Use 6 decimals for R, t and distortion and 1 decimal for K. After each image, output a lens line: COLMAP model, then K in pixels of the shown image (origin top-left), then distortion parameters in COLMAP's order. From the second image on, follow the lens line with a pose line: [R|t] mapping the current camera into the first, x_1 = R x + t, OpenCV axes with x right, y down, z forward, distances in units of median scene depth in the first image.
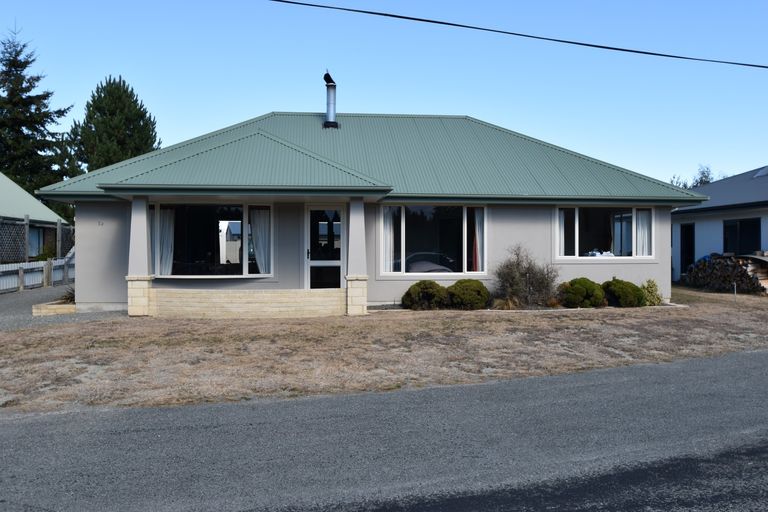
lens RADIAL K [[667.2, 0, 384.0], [0, 667.2, 256.0], [0, 0, 1]] dist [-0.007256, -0.003299]
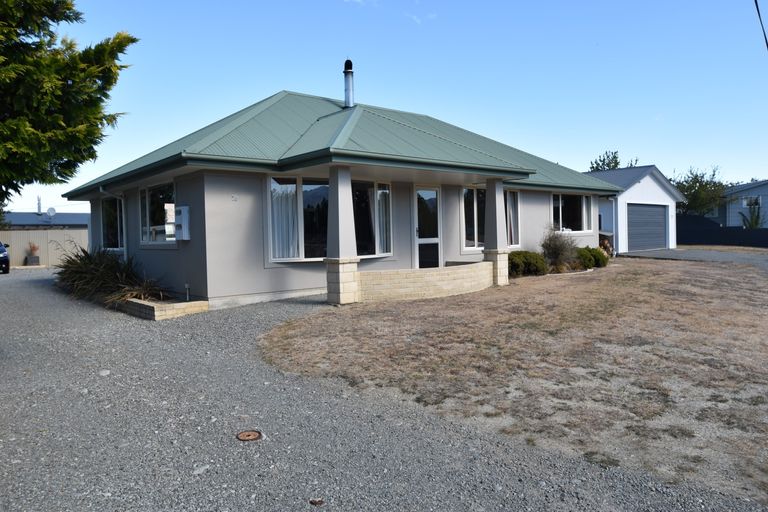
lens RADIAL K [[529.0, 0, 384.0], [0, 529.0, 256.0], [0, 0, 1]] dist [0.000099, 0.000380]
pose [[0.815328, -0.042472, 0.577440, -0.632356], [0.029312, 0.999055, 0.032096, 0.006102], [-0.578257, -0.009242, 0.815802, 0.357178]]
